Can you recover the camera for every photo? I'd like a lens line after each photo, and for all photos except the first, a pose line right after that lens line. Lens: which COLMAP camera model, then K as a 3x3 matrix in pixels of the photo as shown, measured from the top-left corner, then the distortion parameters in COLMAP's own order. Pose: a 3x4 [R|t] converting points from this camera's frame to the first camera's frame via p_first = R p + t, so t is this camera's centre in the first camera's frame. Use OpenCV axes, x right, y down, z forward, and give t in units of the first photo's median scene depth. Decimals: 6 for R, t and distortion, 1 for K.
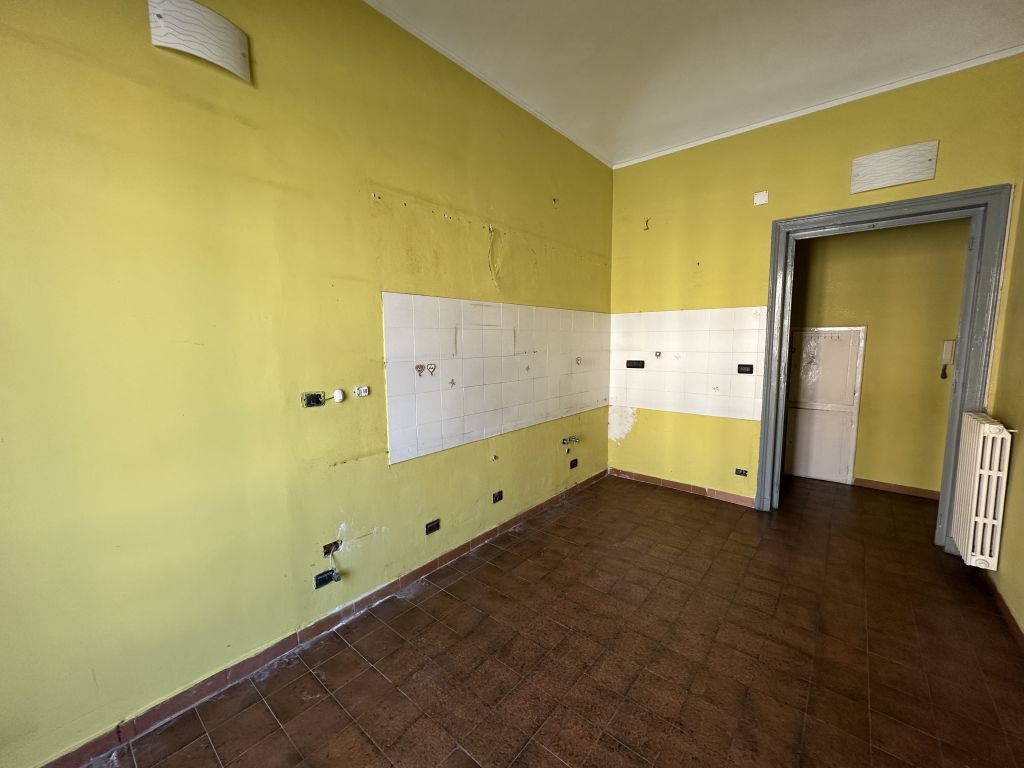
lens RADIAL K [[409.8, 0, 513.1], [0, 409.8, 384.3], [0, 0, 1]] dist [-0.003692, 0.001243]
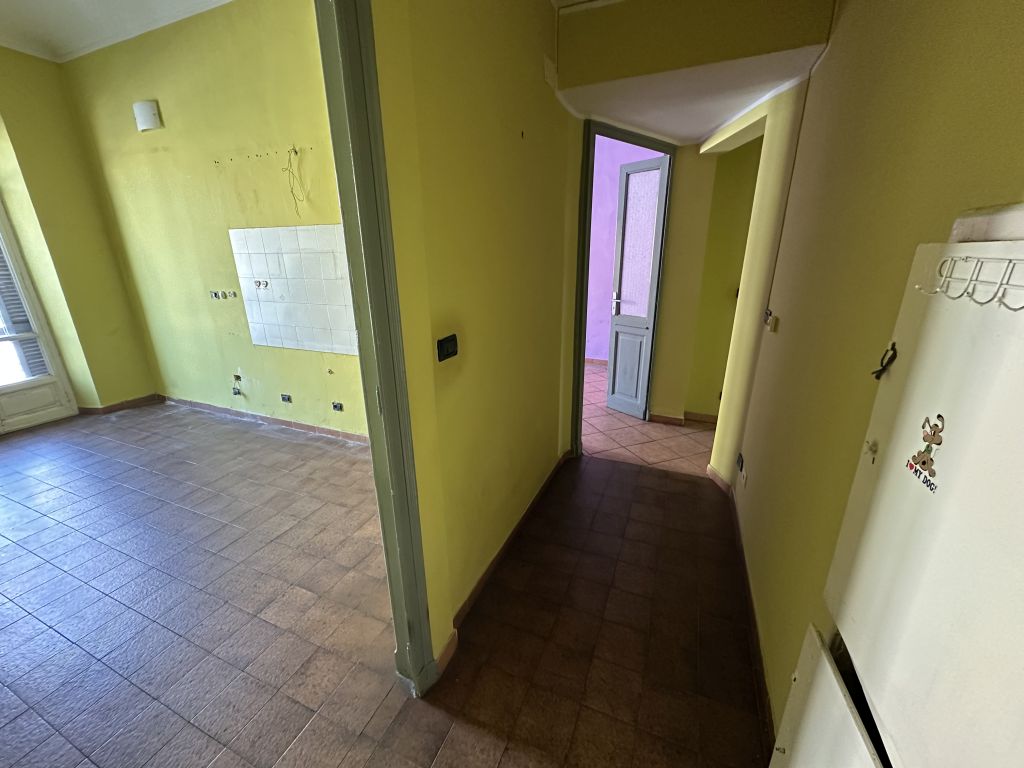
lens RADIAL K [[409.8, 0, 516.1], [0, 409.8, 385.6], [0, 0, 1]] dist [-0.003692, 0.001243]
pose [[0.290347, 0.298649, -0.909124, 1.250678], [-0.097426, 0.954340, 0.282388, -0.166228], [0.951949, 0.006582, 0.306186, 1.257434]]
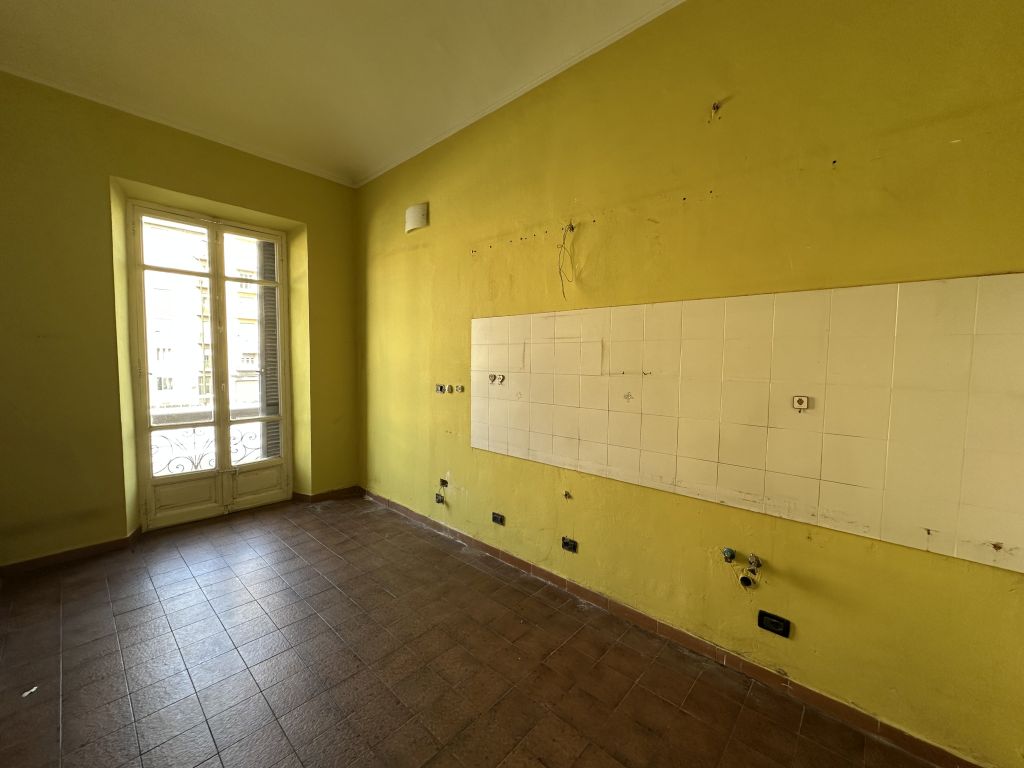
lens RADIAL K [[409.8, 0, 513.5], [0, 409.8, 384.4], [0, 0, 1]] dist [-0.003692, 0.001243]
pose [[-0.045805, 0.066287, -0.996749, 0.858077], [-0.121714, 0.989992, 0.071431, -0.100031], [0.991508, 0.124590, -0.037278, 0.984522]]
